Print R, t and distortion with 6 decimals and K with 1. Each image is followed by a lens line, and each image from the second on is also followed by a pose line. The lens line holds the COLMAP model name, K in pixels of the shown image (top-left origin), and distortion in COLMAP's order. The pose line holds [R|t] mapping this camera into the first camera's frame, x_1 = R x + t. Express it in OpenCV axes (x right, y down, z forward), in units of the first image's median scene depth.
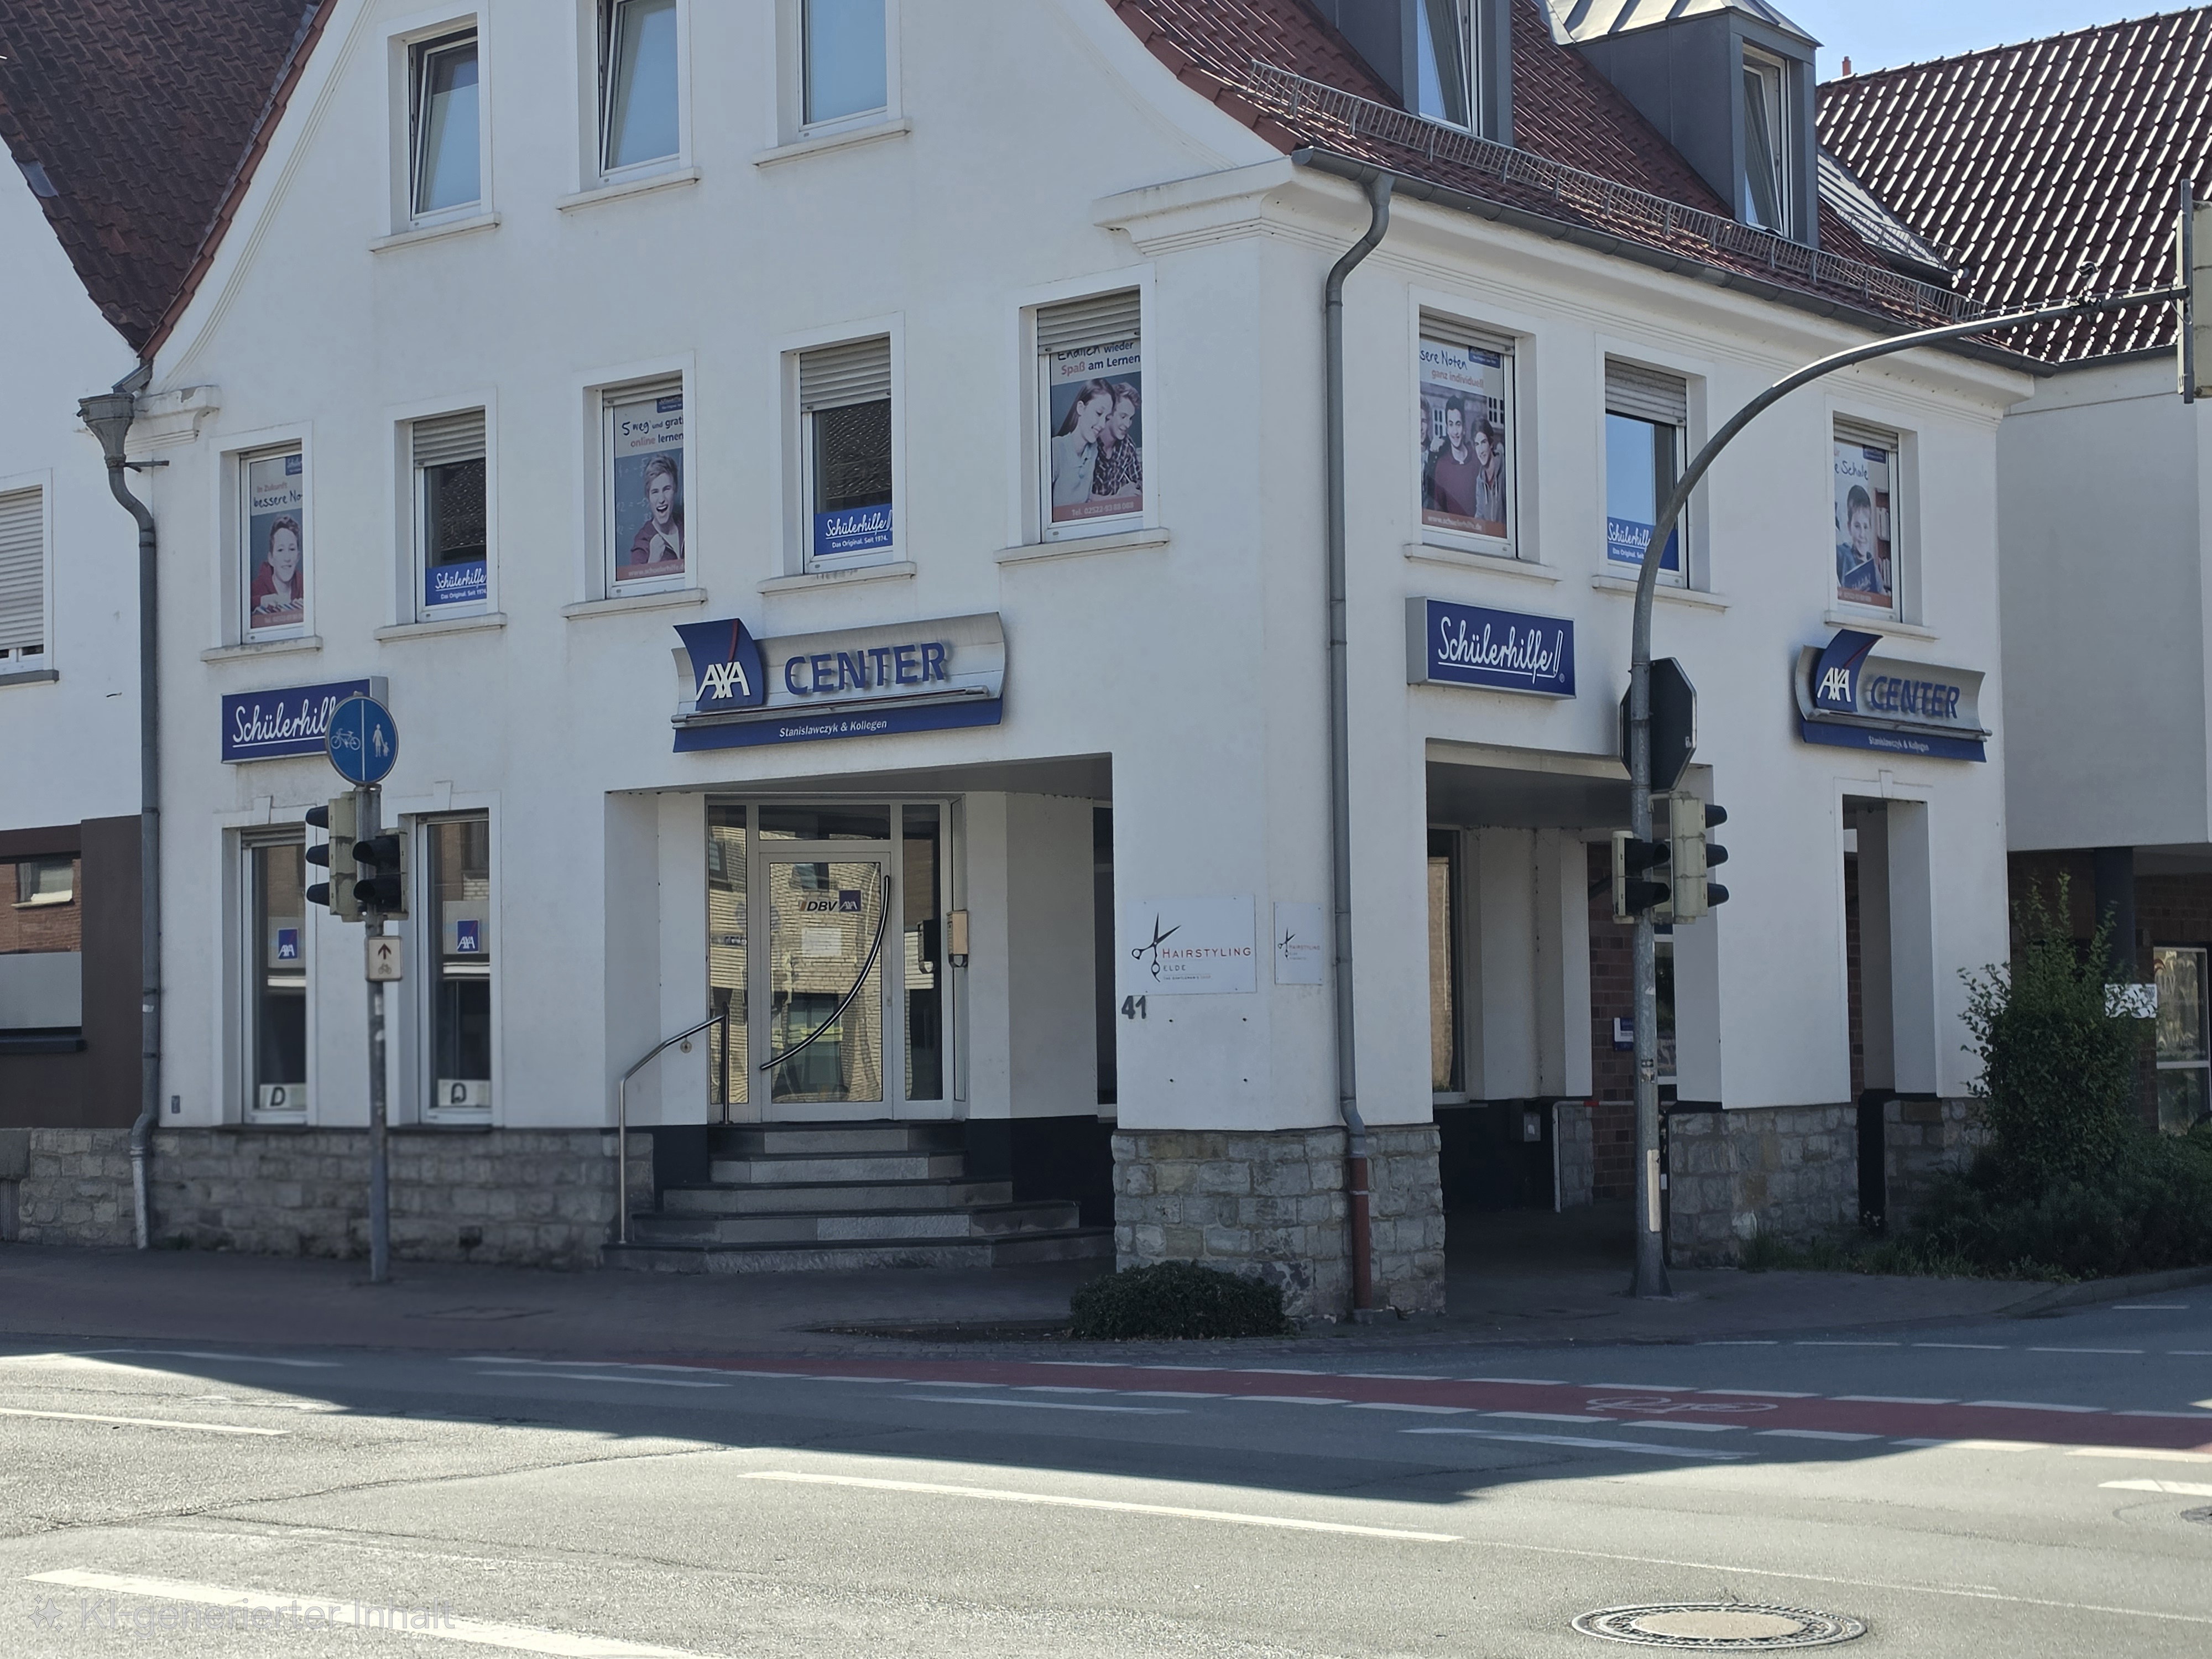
lens RADIAL K [[3611.9, 0, 1105.7], [0, 3611.9, 868.3], [0, 0, 1]] dist [0.248726, -1.583908]
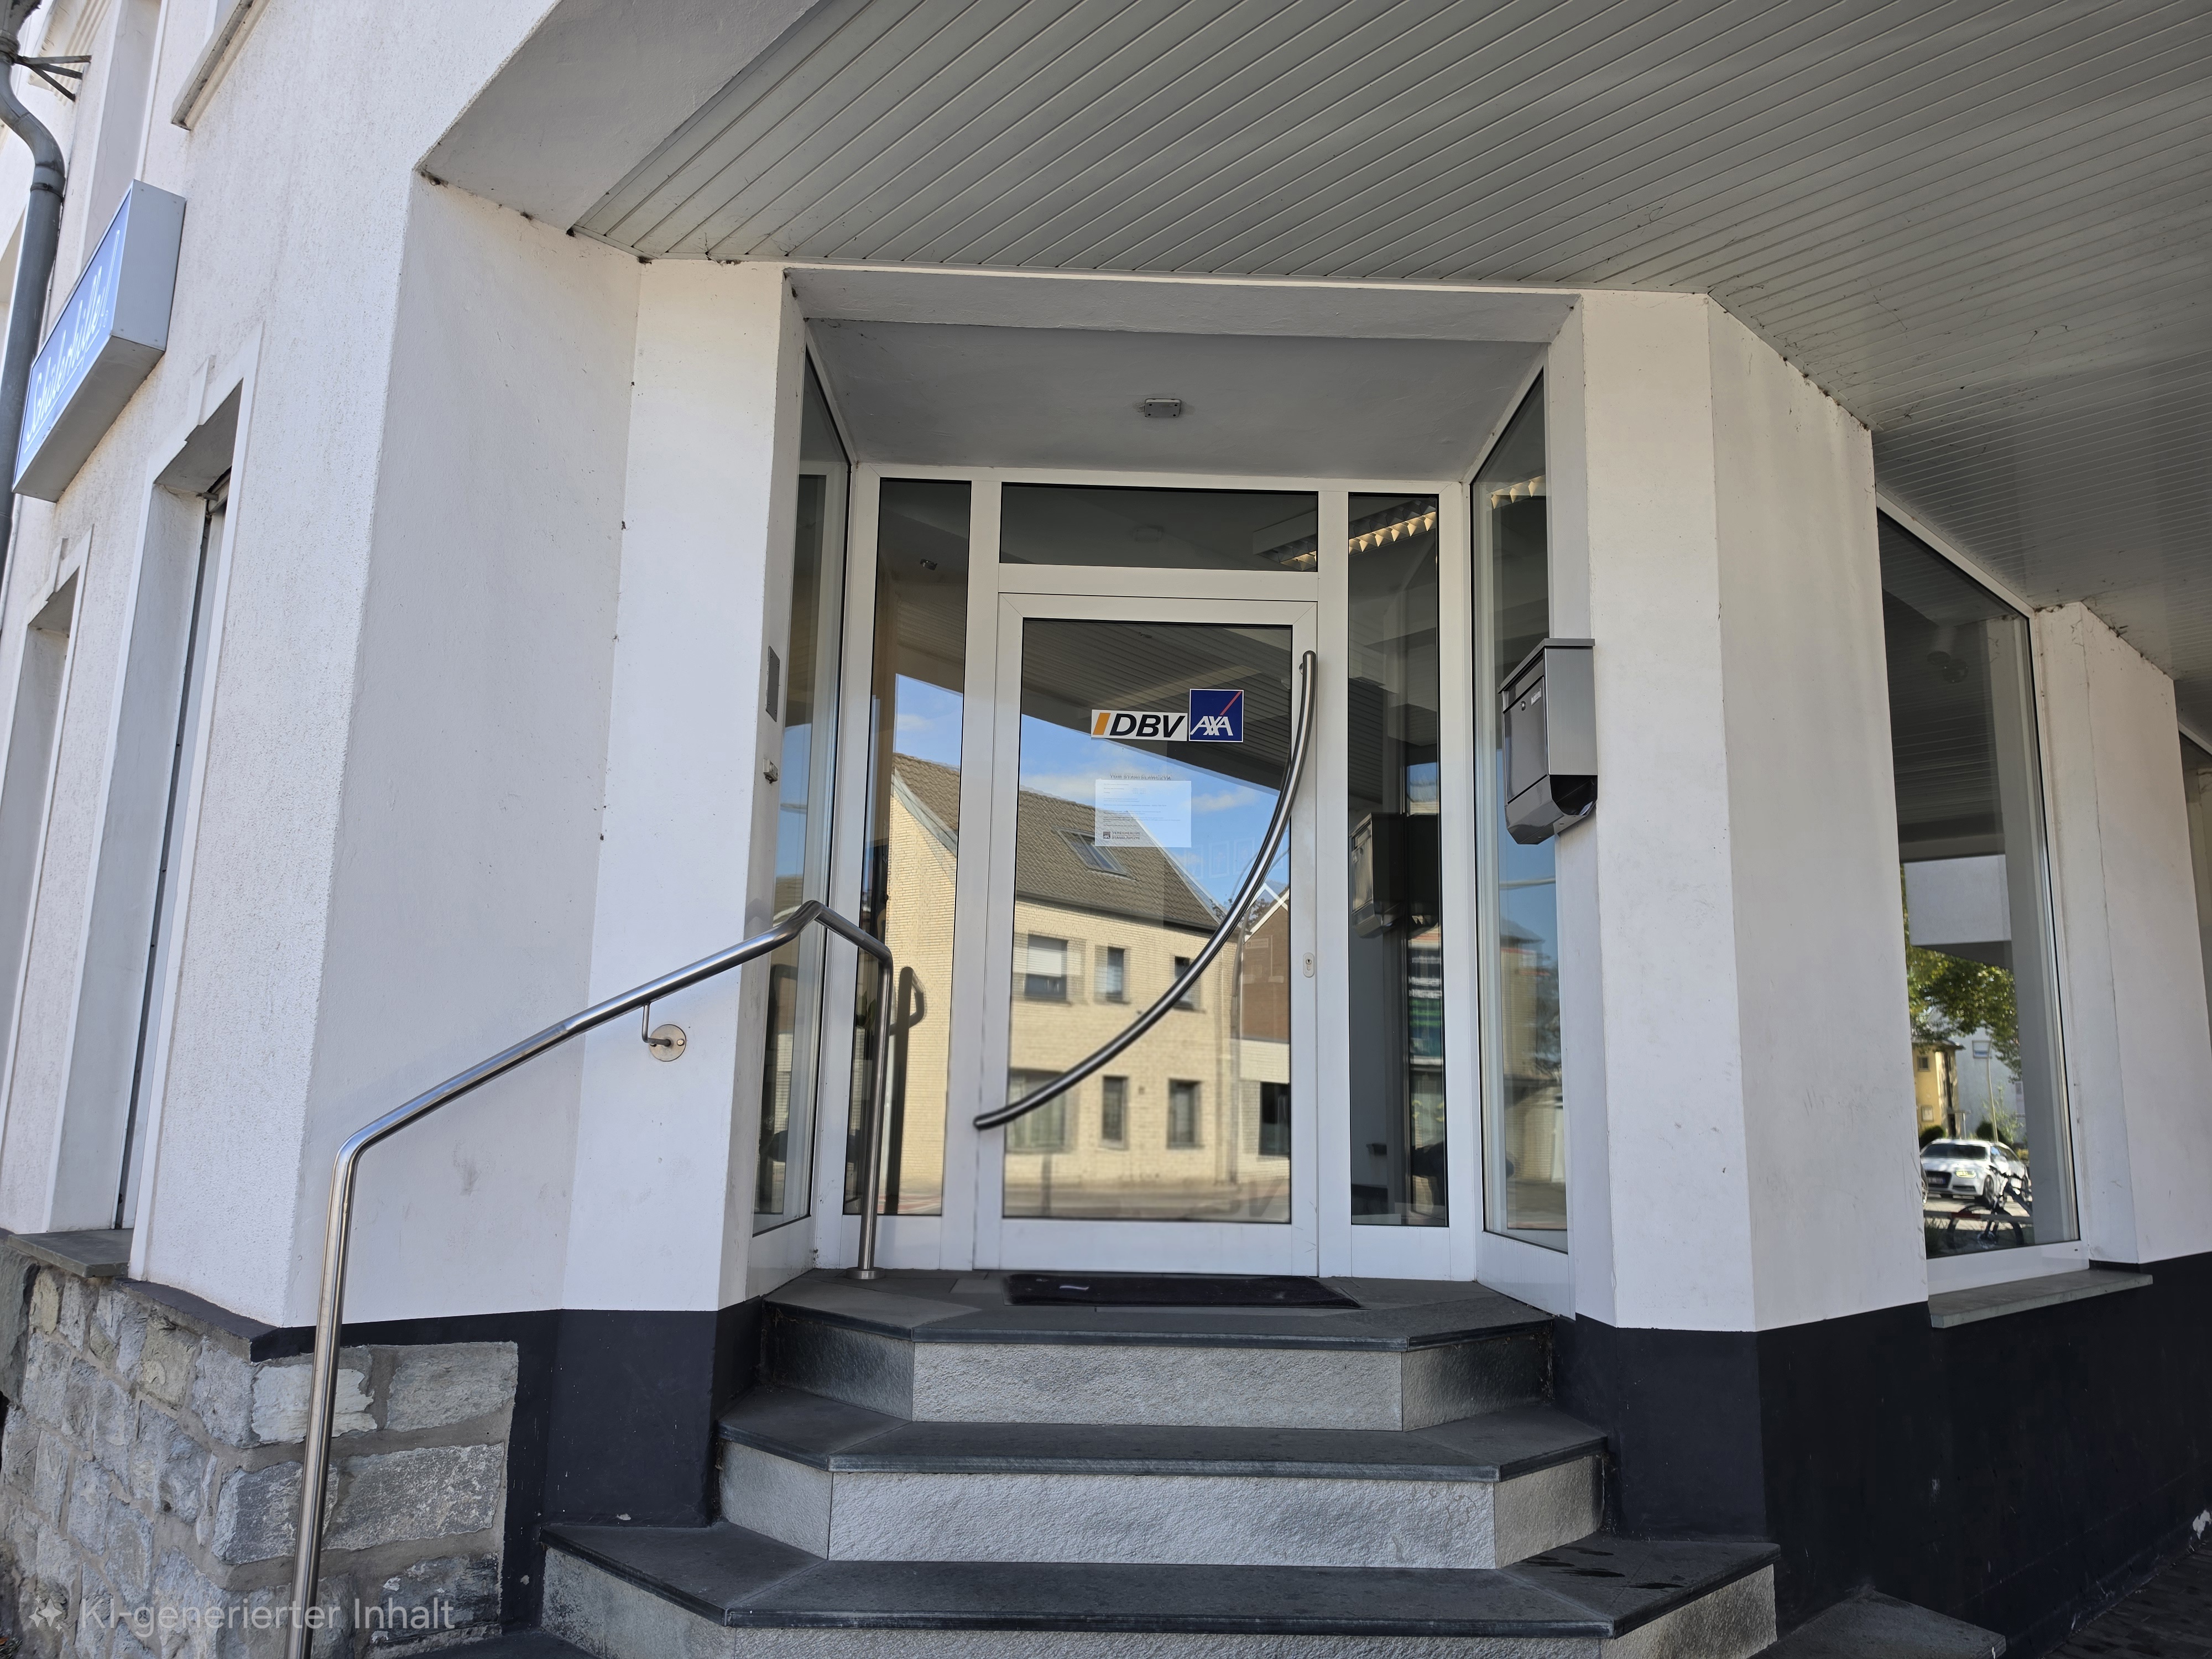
lens RADIAL K [[1533.5, 0, 1111.4], [0, 1533.5, 833.2], [0, 0, 1]] dist [0.009511, 0.002949]
pose [[0.991623, 0.014285, -0.128376, -0.064236], [-0.031480, 0.990625, -0.132934, 0.048491], [0.125274, 0.135861, 0.982776, 0.887342]]
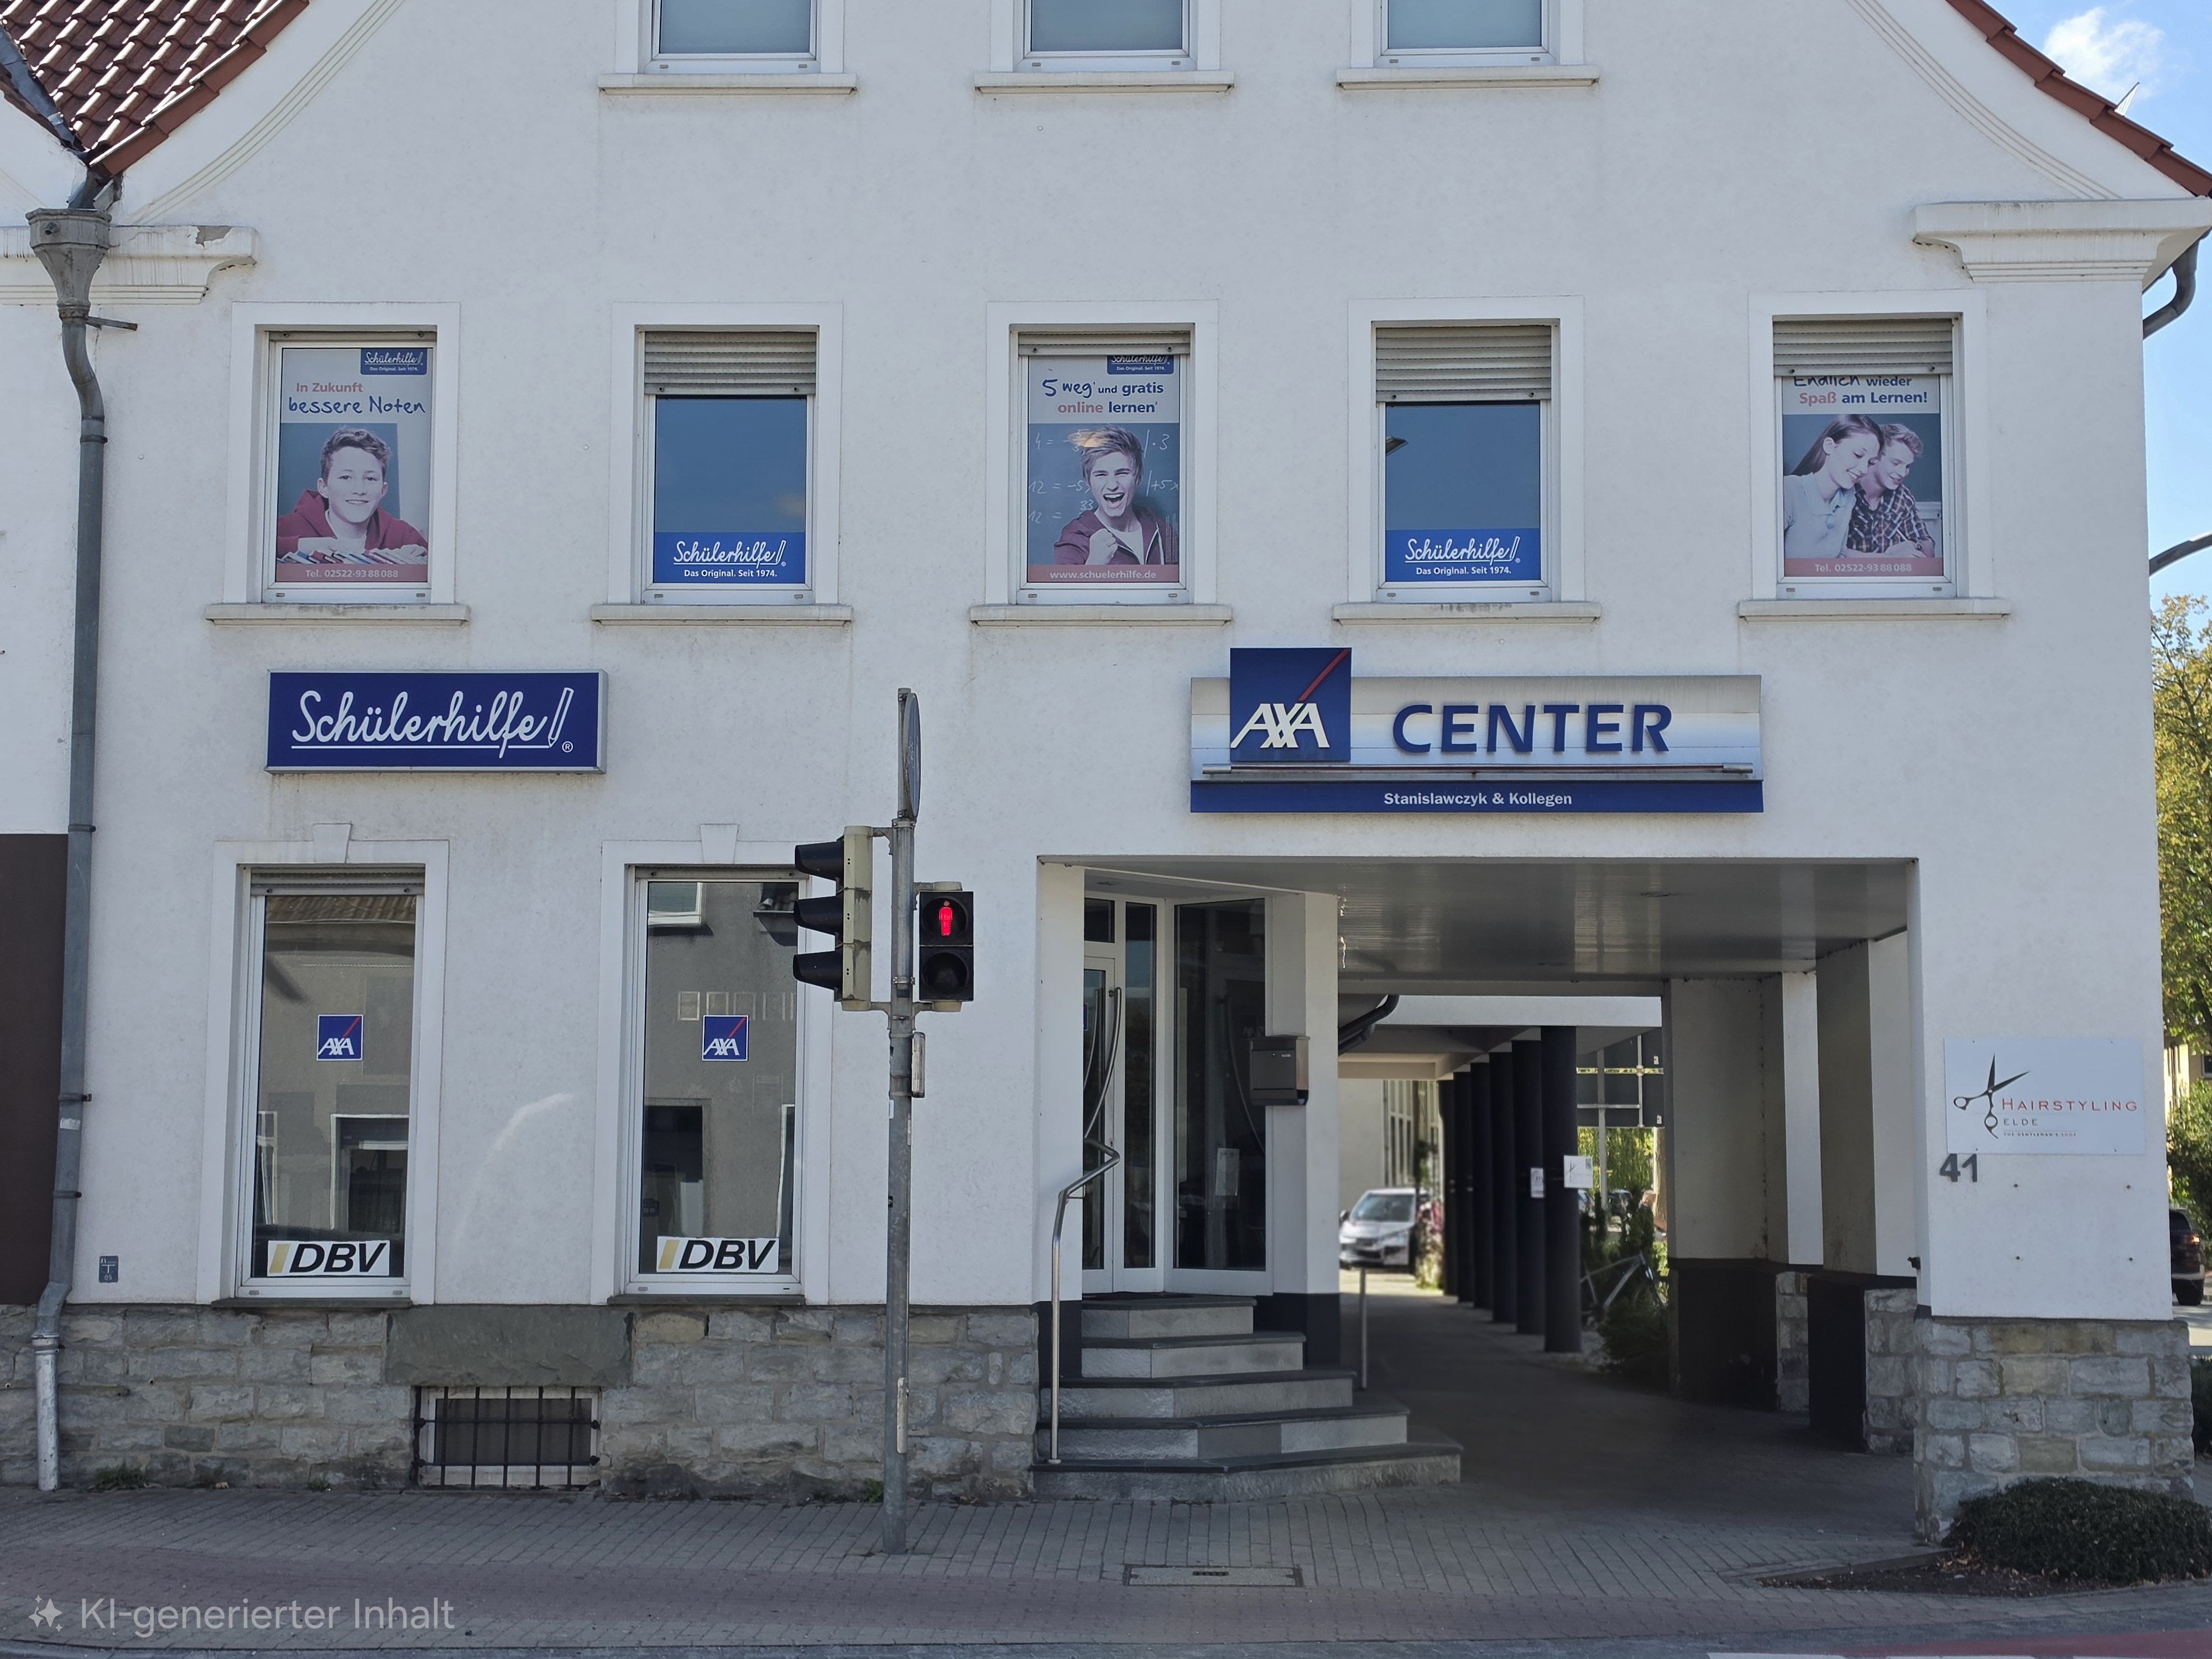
lens RADIAL K [[3172.6, 0, 1106.0], [0, 3172.6, 829.5], [0, 0, 1]] dist [0.217724, -0.785159]
pose [[0.802357, 0.085203, 0.590732, -0.517965], [-0.046562, 0.995677, -0.080367, 0.026005], [-0.595026, 0.036977, 0.802856, 0.460132]]
